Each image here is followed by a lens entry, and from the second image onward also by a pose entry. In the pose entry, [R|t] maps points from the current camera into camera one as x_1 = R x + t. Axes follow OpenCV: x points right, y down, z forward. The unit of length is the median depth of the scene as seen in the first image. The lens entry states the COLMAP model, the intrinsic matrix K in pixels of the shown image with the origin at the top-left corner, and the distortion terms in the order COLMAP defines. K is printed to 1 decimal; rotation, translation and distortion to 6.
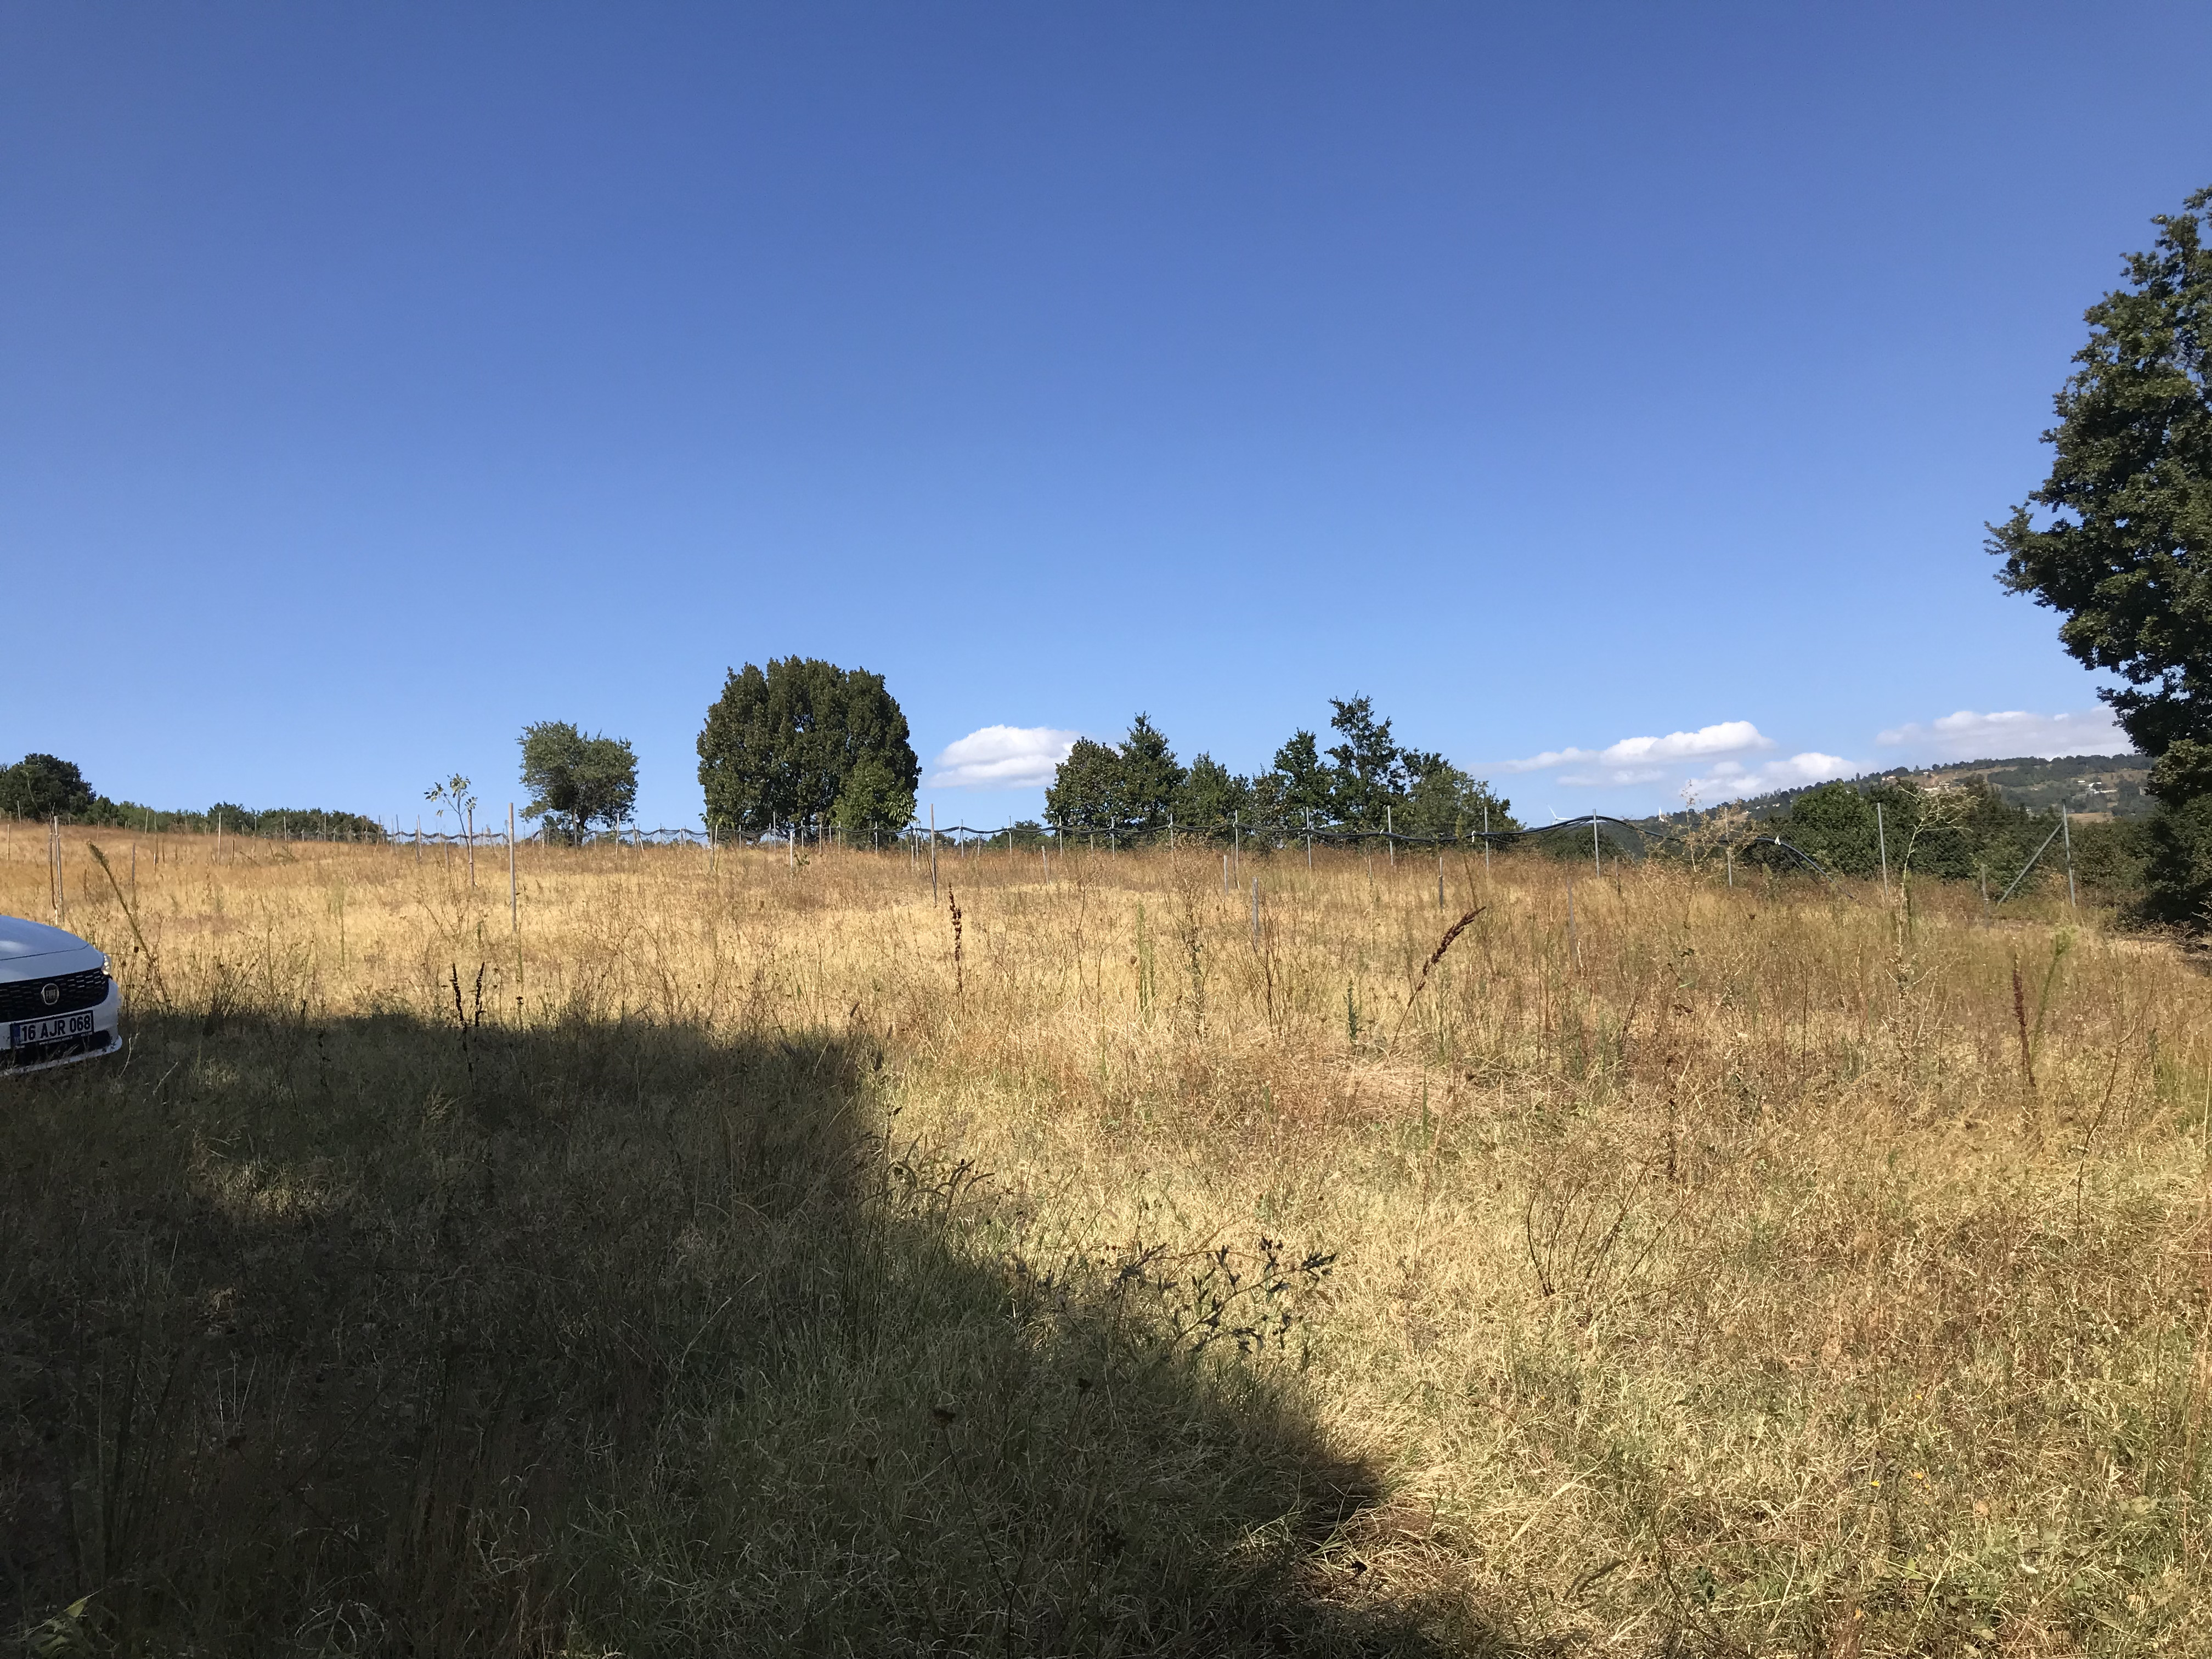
lens RADIAL K [[1790.3, 0, 1113.4], [0, 1790.3, 860.2], [0, 0, 1]] dist [0.079258, -0.140426]
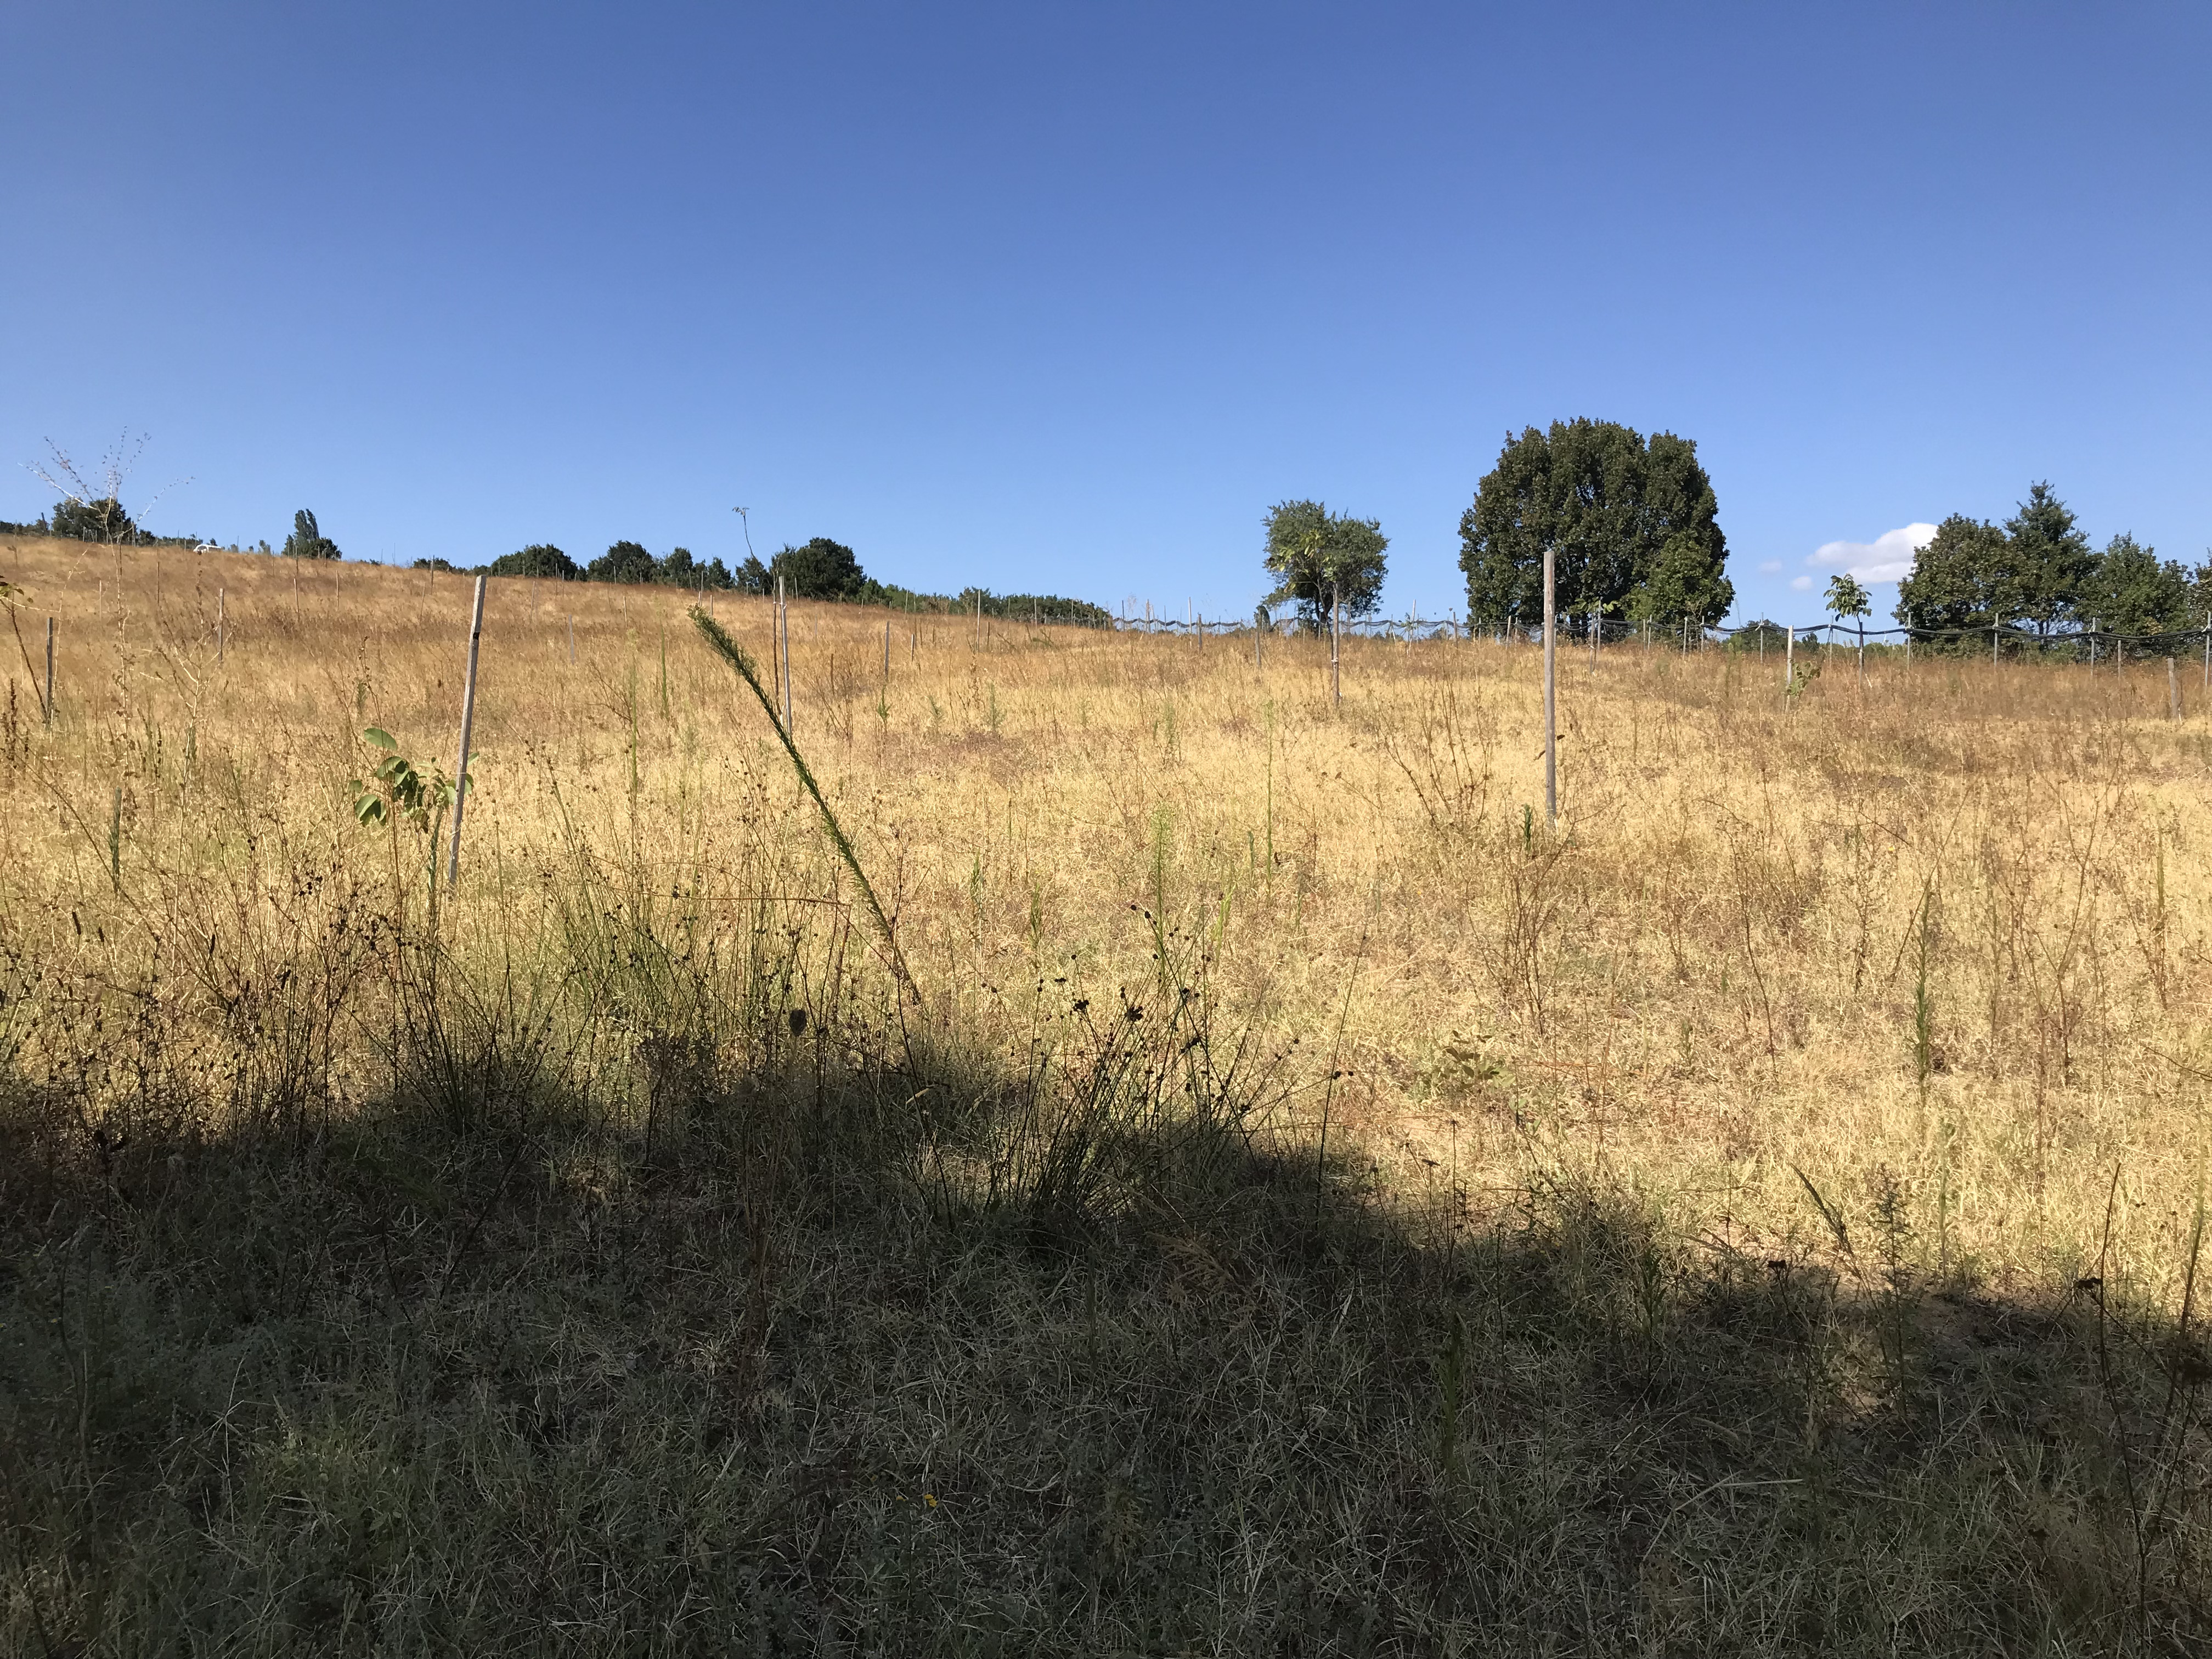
lens RADIAL K [[1798.6, 0, 1106.0], [0, 1798.6, 829.5], [0, 0, 1]] dist [0.067142, 0.001369]
pose [[0.927718, 0.067588, -0.367113, -0.058679], [-0.032234, 0.994303, 0.101600, -0.000601], [0.371888, -0.082422, 0.924611, 0.111629]]
